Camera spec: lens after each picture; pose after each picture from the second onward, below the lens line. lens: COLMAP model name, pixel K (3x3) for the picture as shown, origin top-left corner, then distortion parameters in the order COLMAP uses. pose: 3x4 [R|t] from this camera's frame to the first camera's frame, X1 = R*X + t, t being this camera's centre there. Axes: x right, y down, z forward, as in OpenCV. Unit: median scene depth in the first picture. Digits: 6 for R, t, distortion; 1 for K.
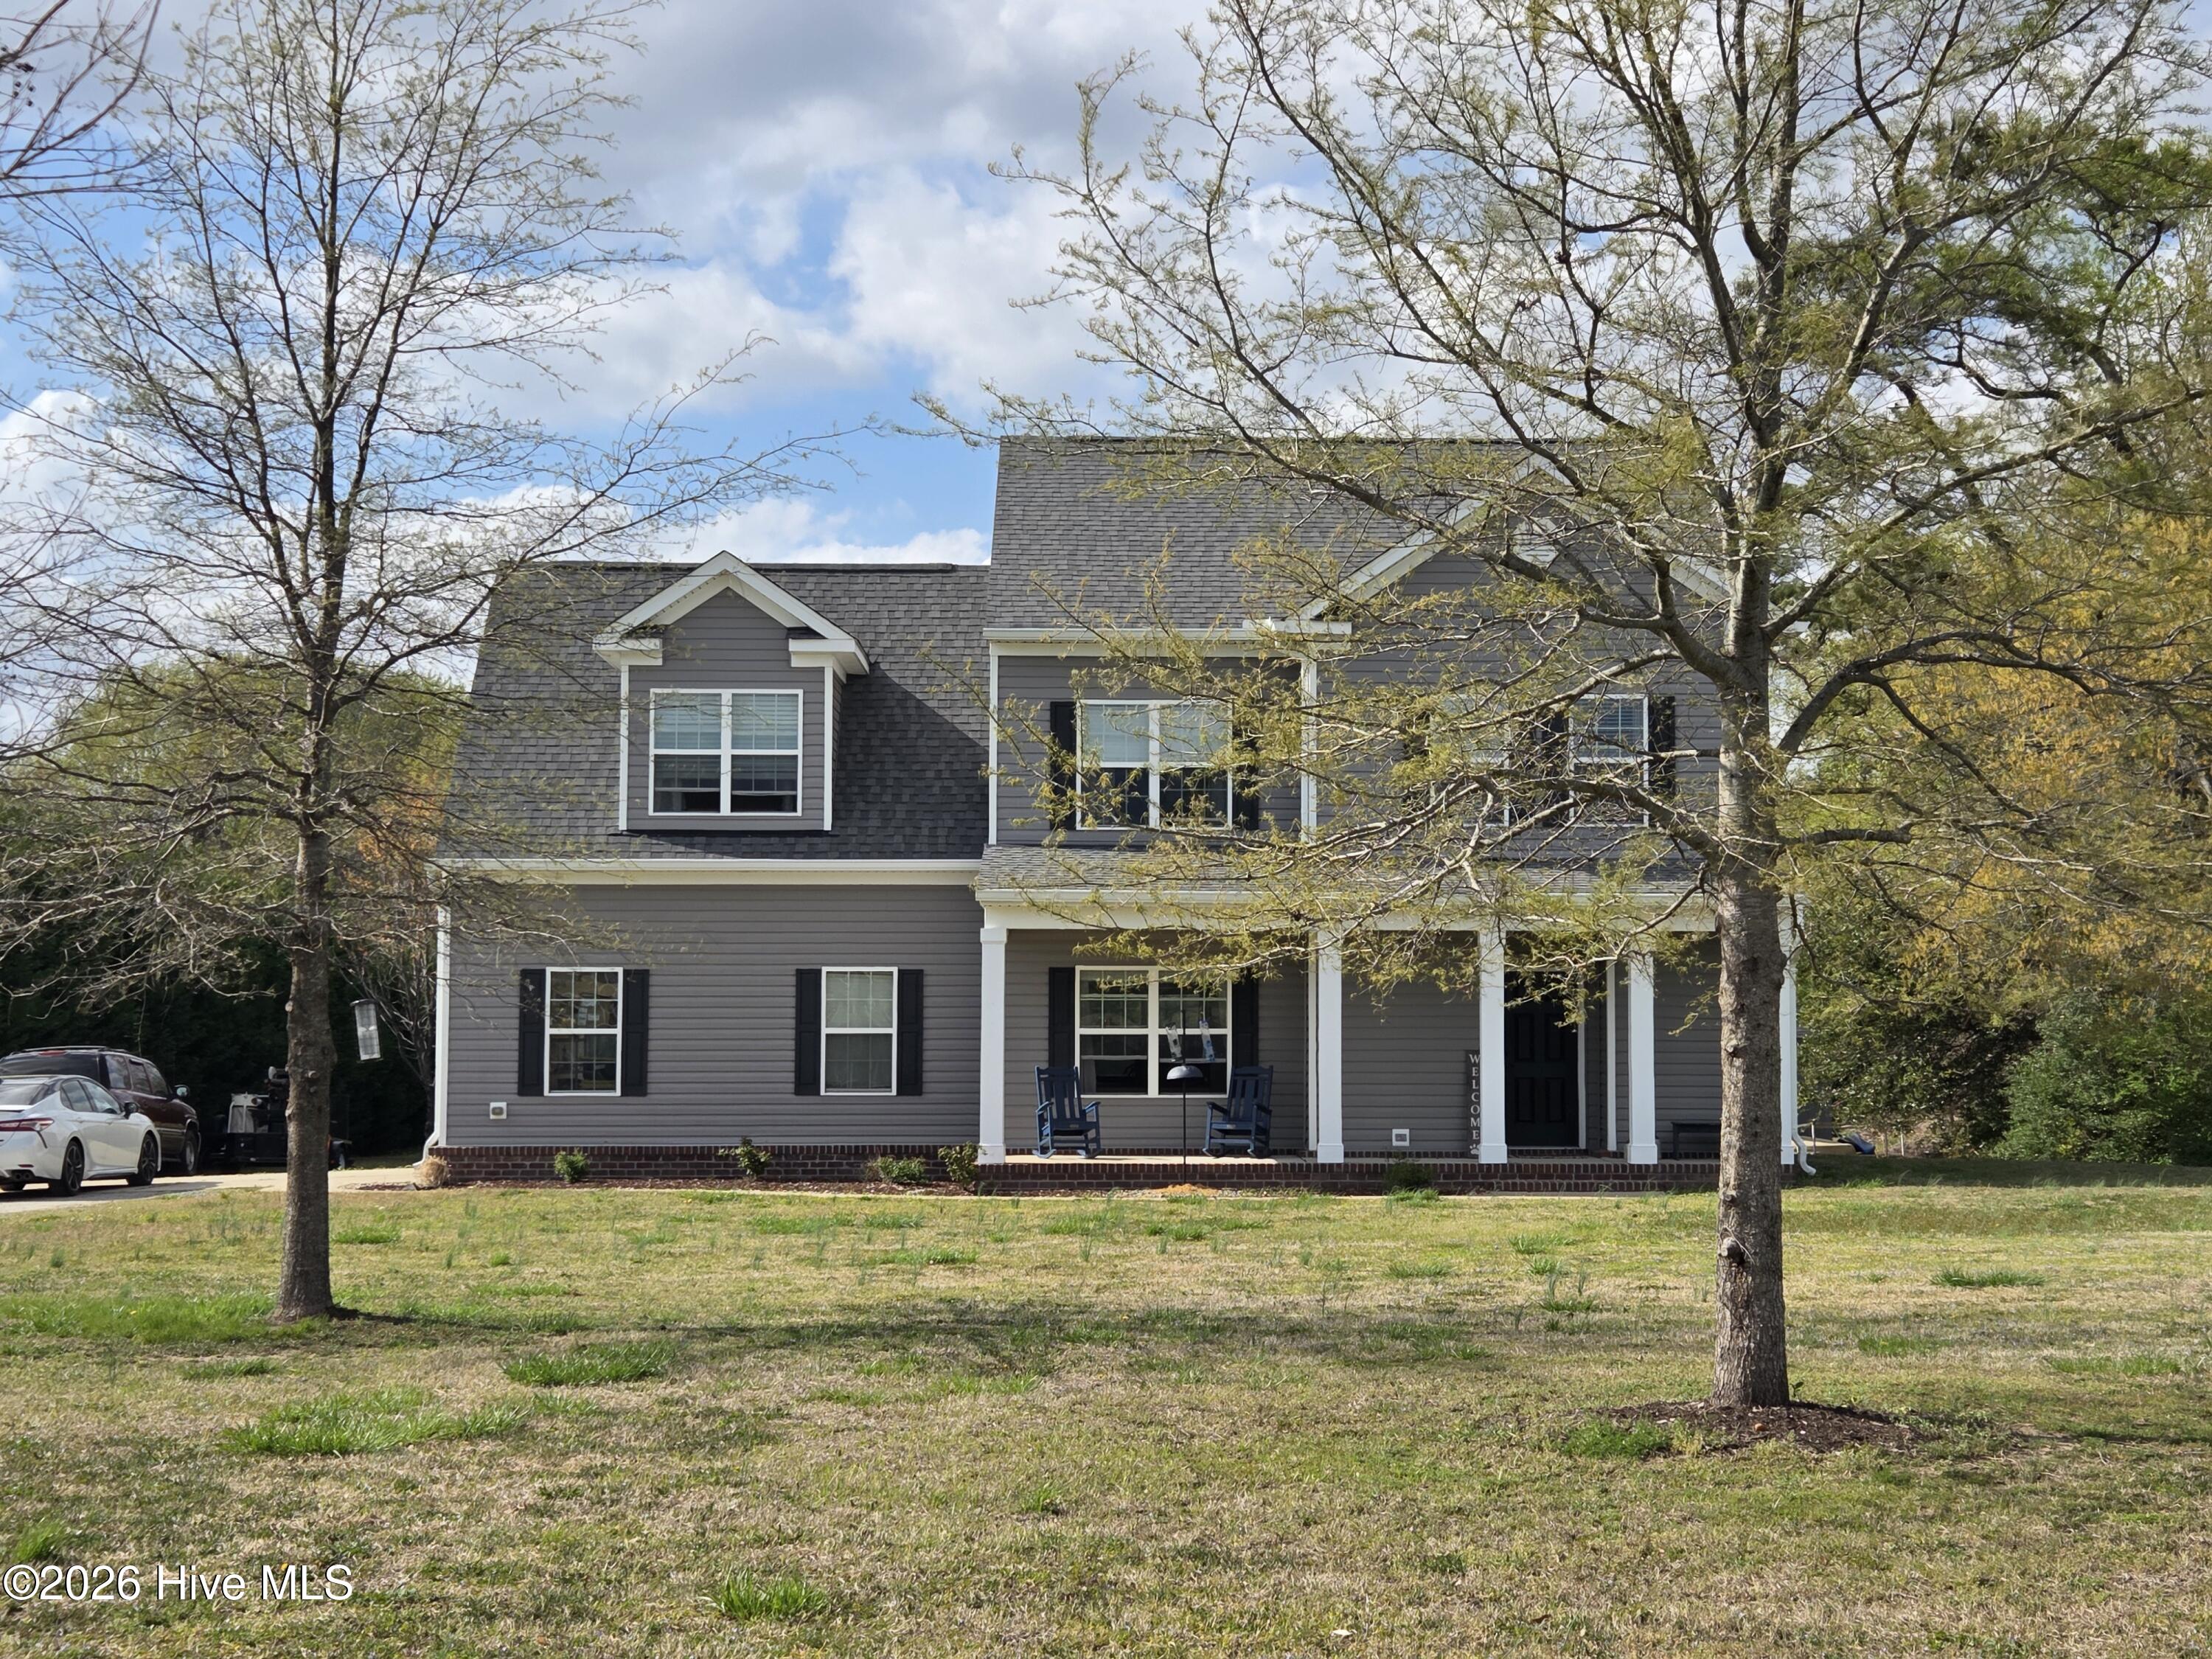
lens RADIAL K [[3232.5, 0, 1153.6], [0, 3232.5, 832.5], [0, 0, 1]] dist [0.089494, 0.000000]
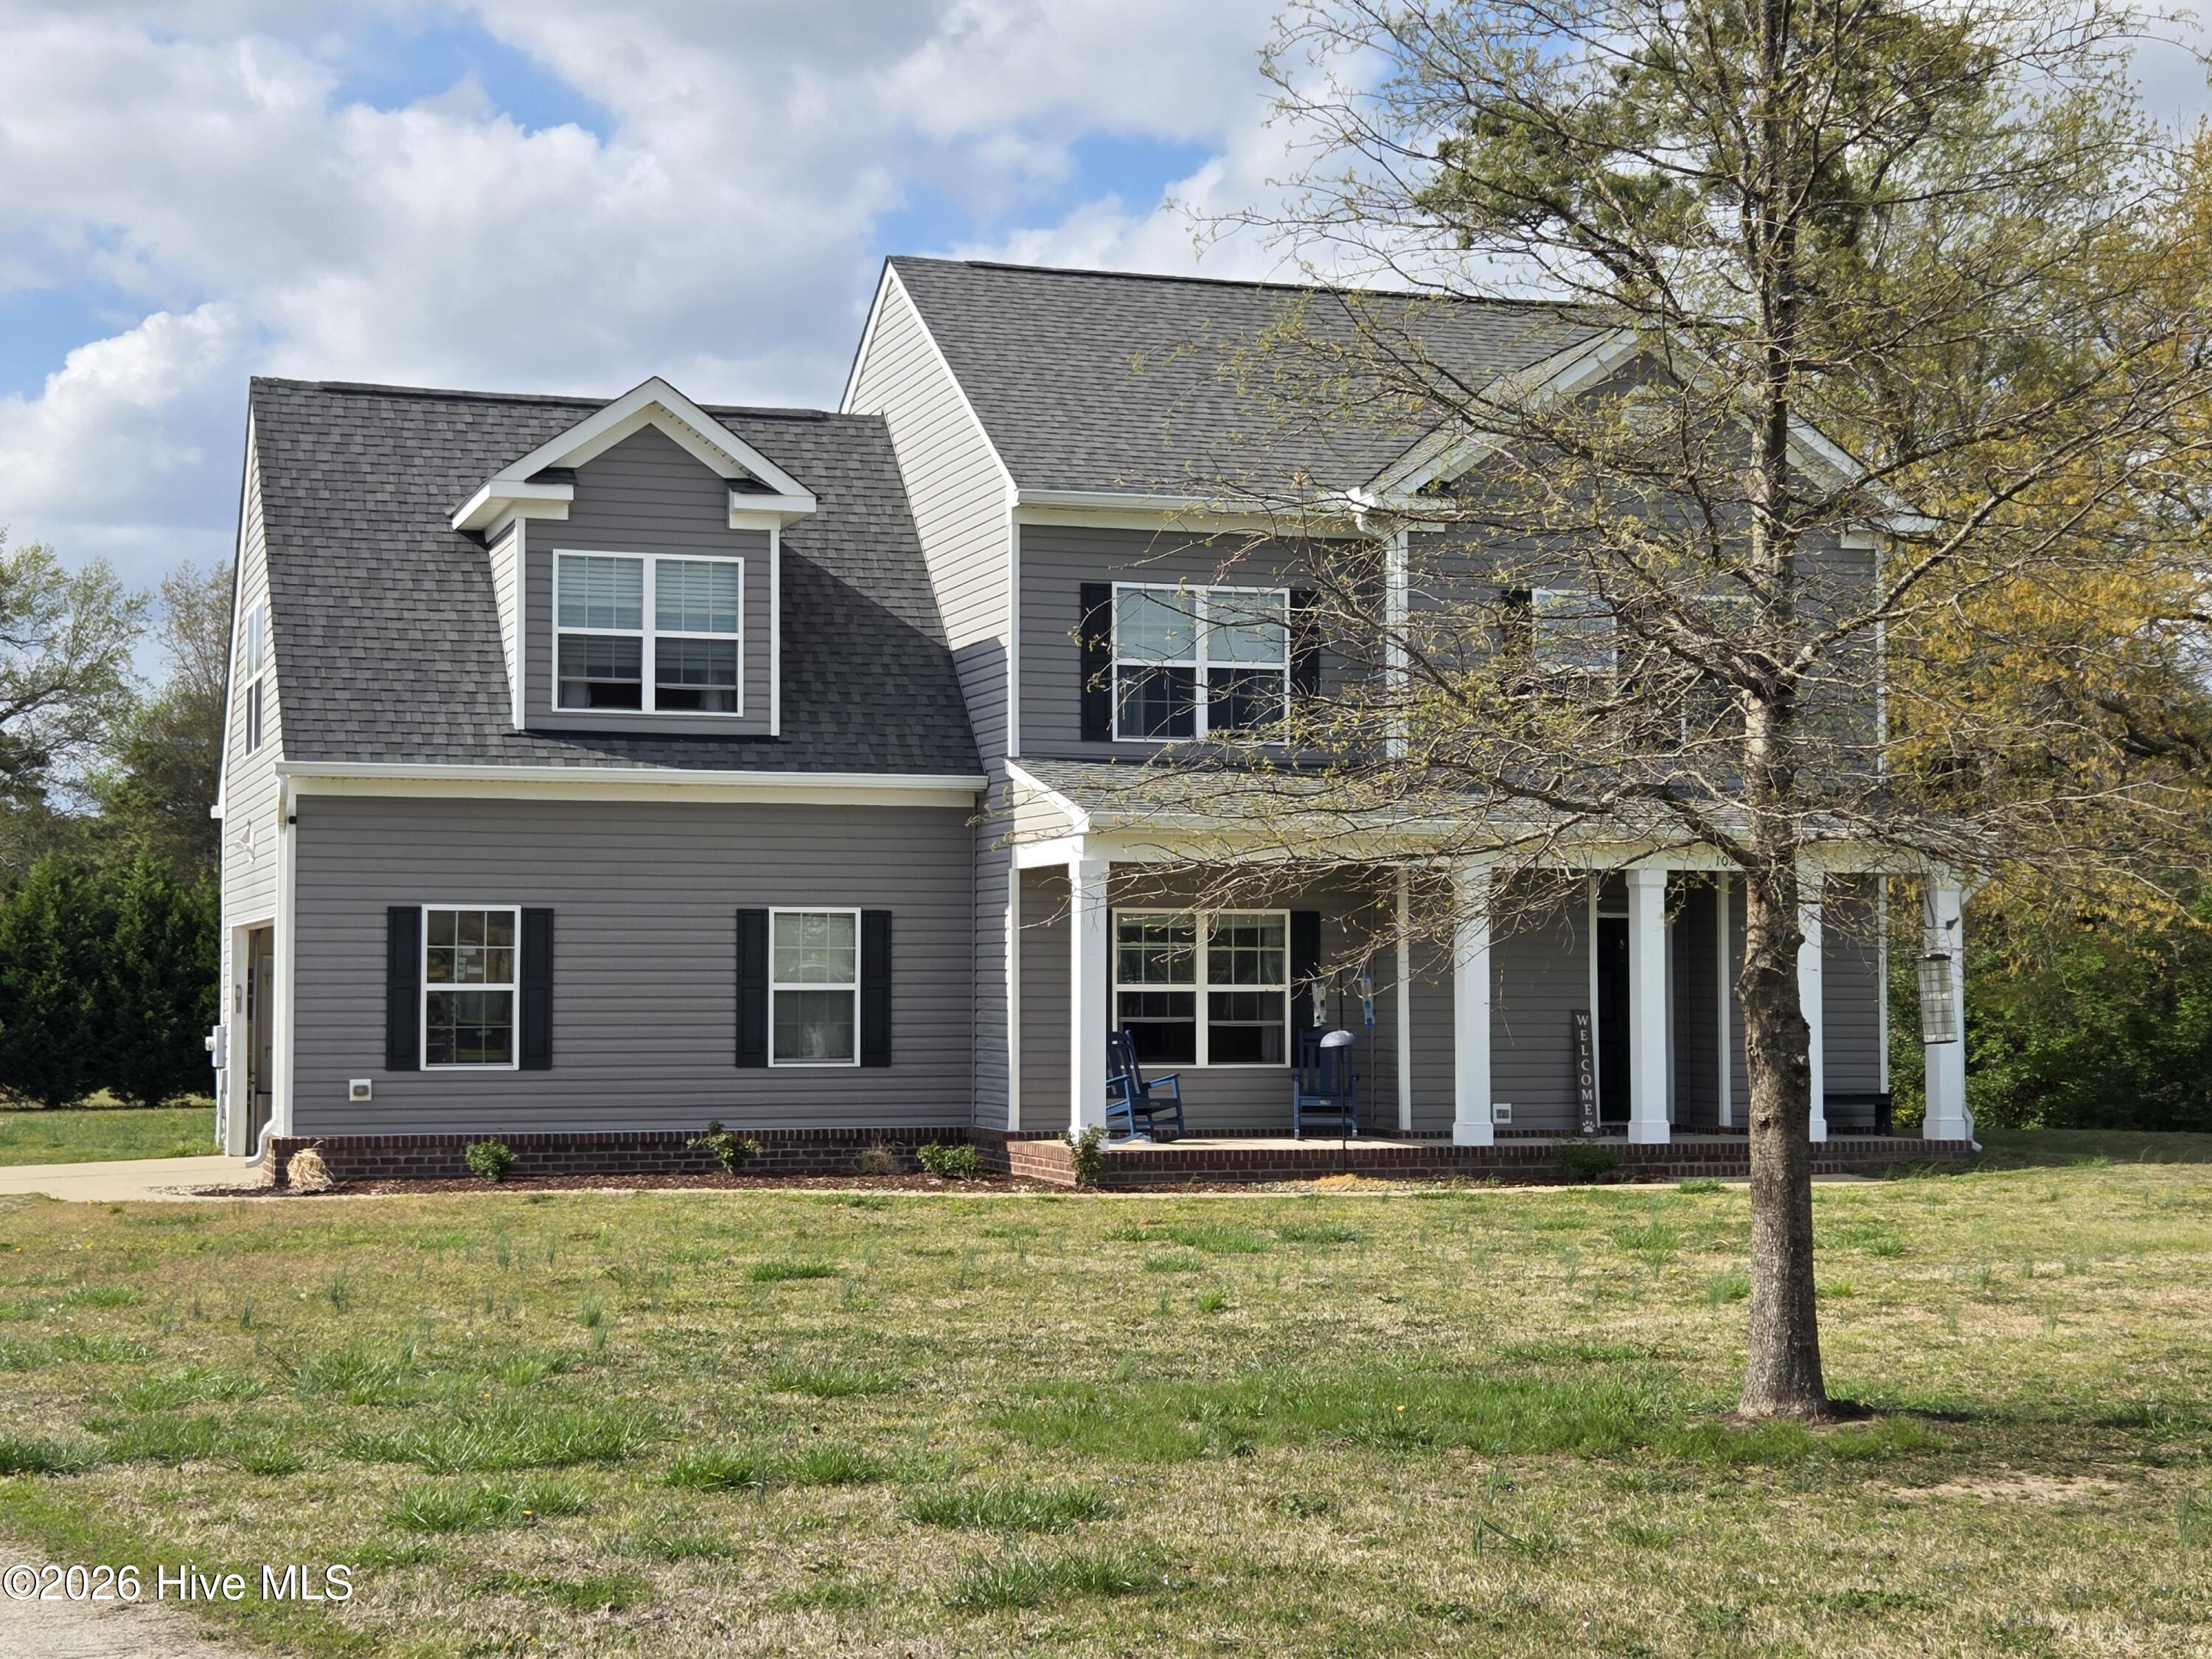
lens RADIAL K [[3547.3, 0, 1099.3], [0, 3547.3, 830.7], [0, 0, 1]] dist [0.074932, 0.000000]
pose [[0.959992, 0.012420, 0.279752, -0.294652], [-0.017168, 0.999747, 0.014530, 0.009560], [-0.279501, -0.018751, 0.959962, 0.151587]]
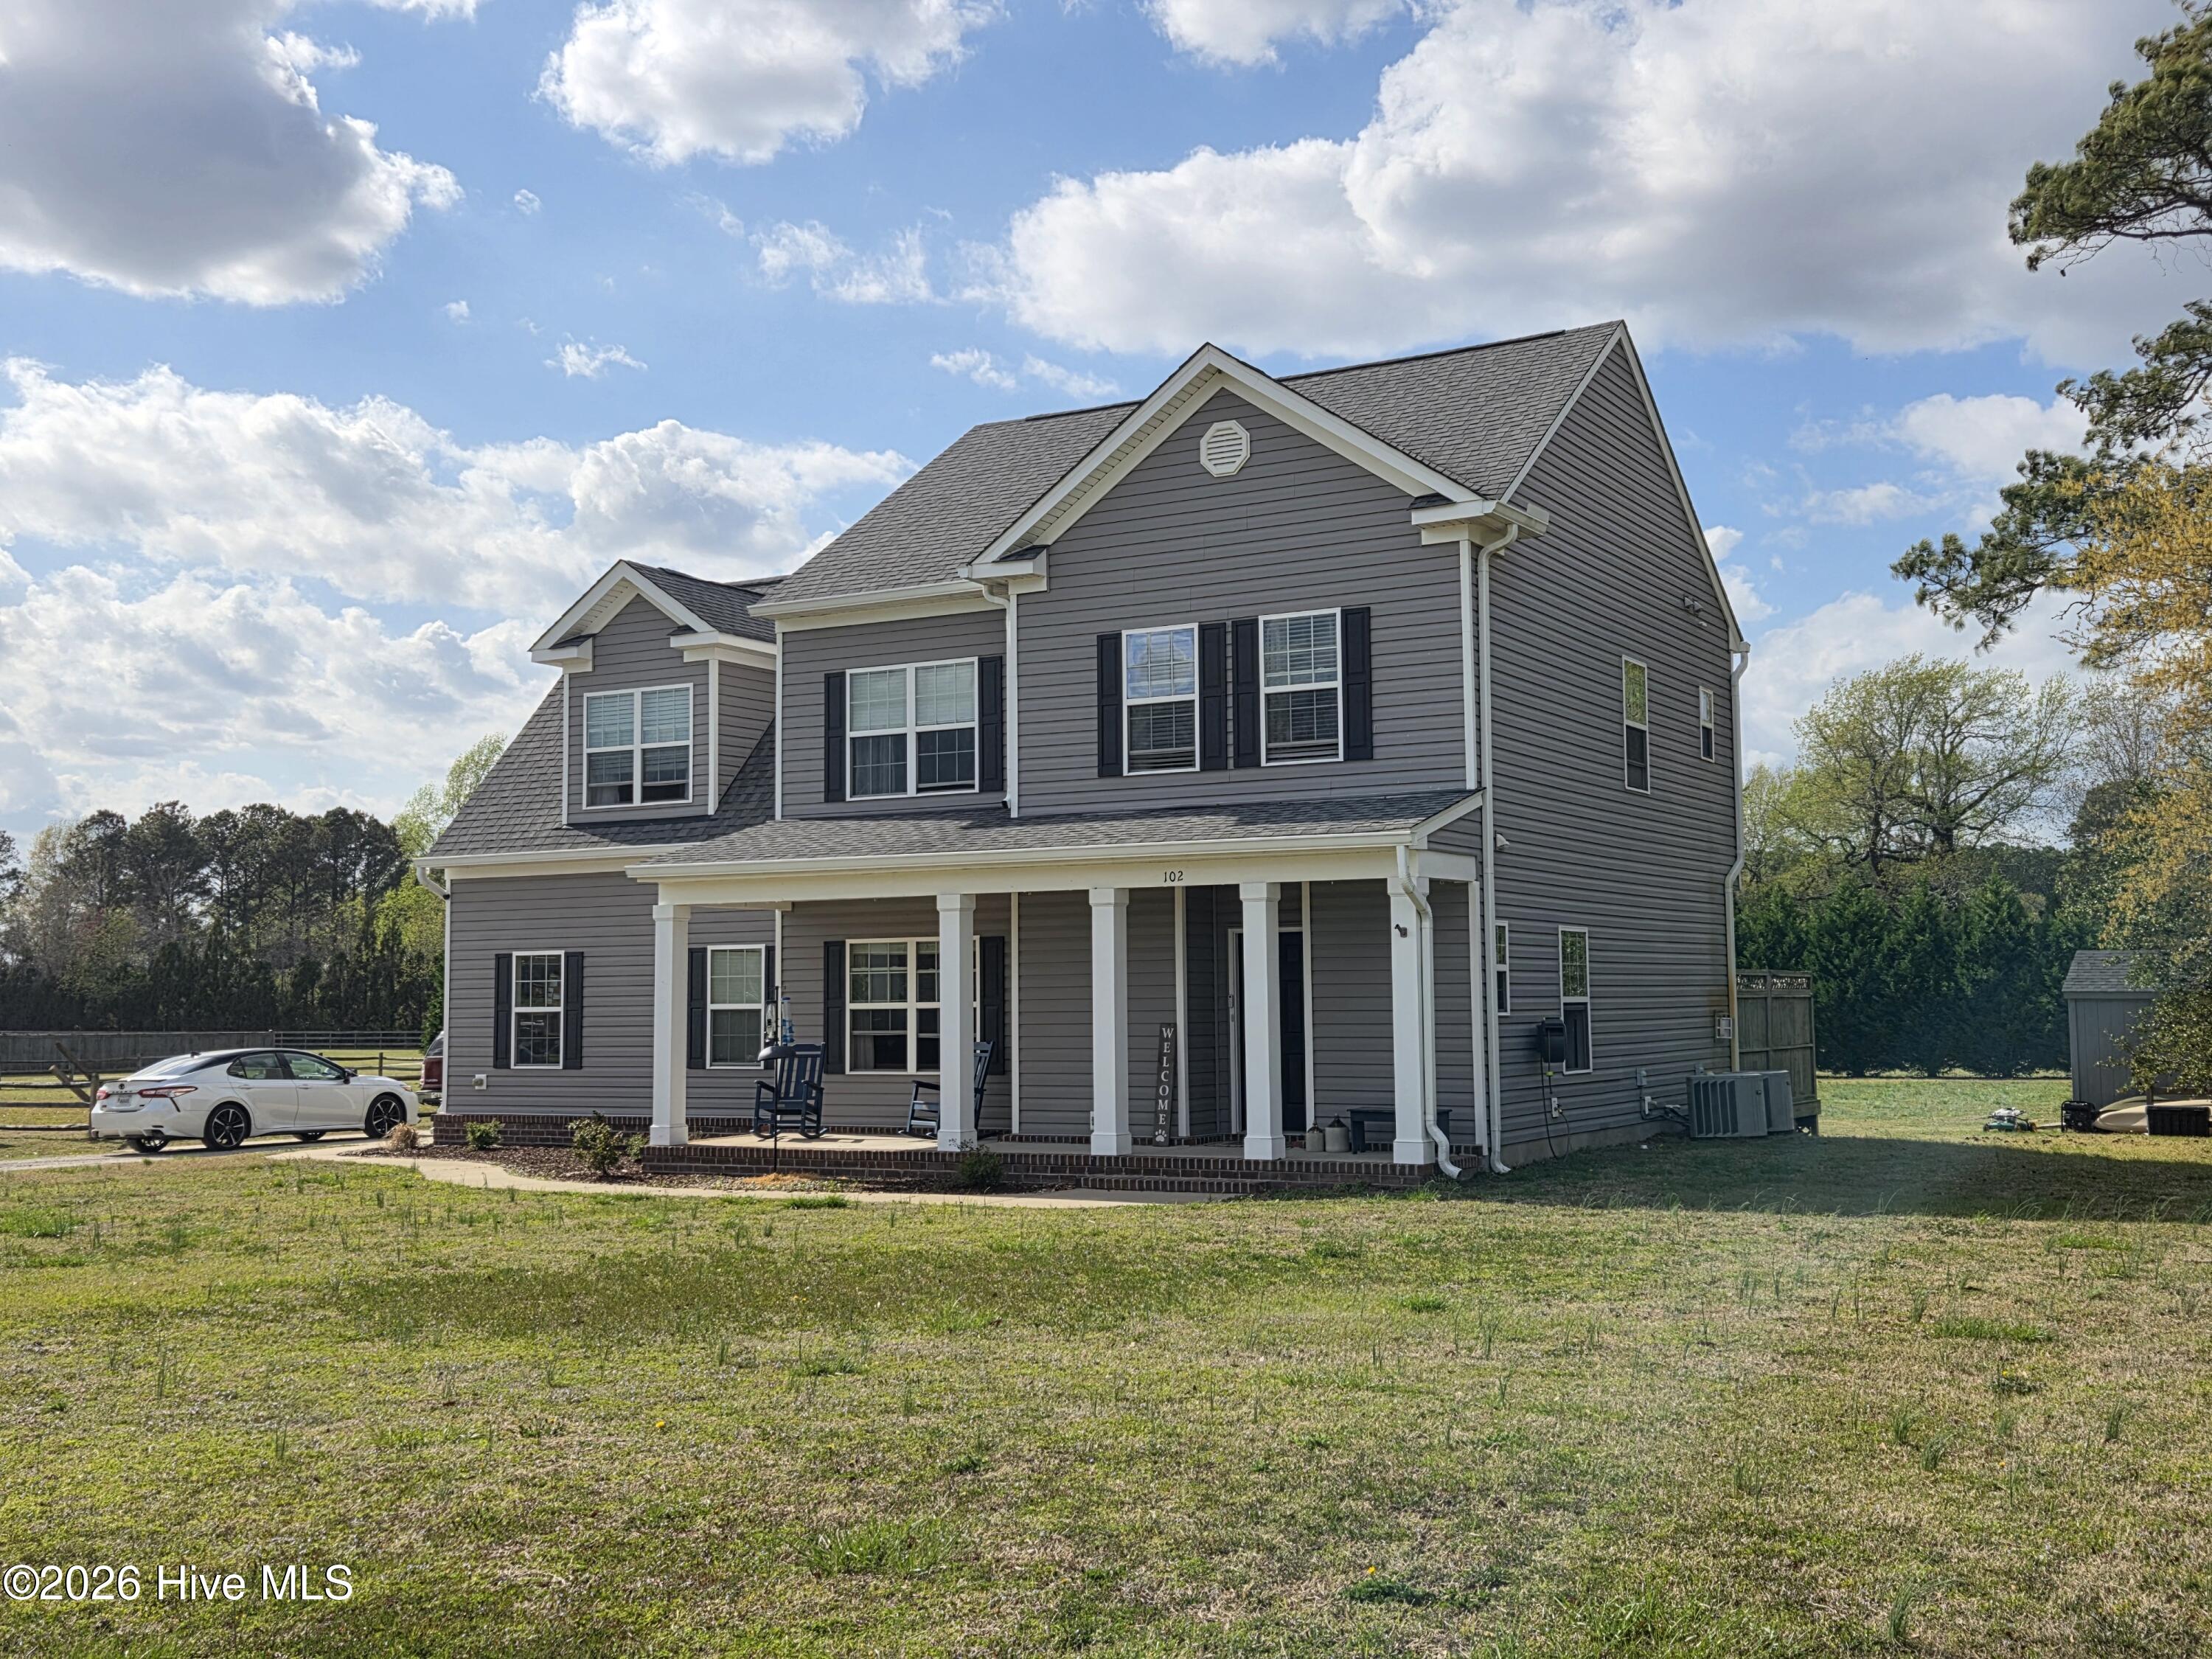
lens RADIAL K [[2332.4, 0, 1104.7], [0, 2332.4, 826.4], [0, 0, 1]] dist [0.063188, 0.000000]
pose [[0.850433, -0.050048, -0.523697, 0.441561], [0.045122, 0.998735, -0.022171, 0.027999], [0.524145, -0.004775, 0.851616, 0.465390]]
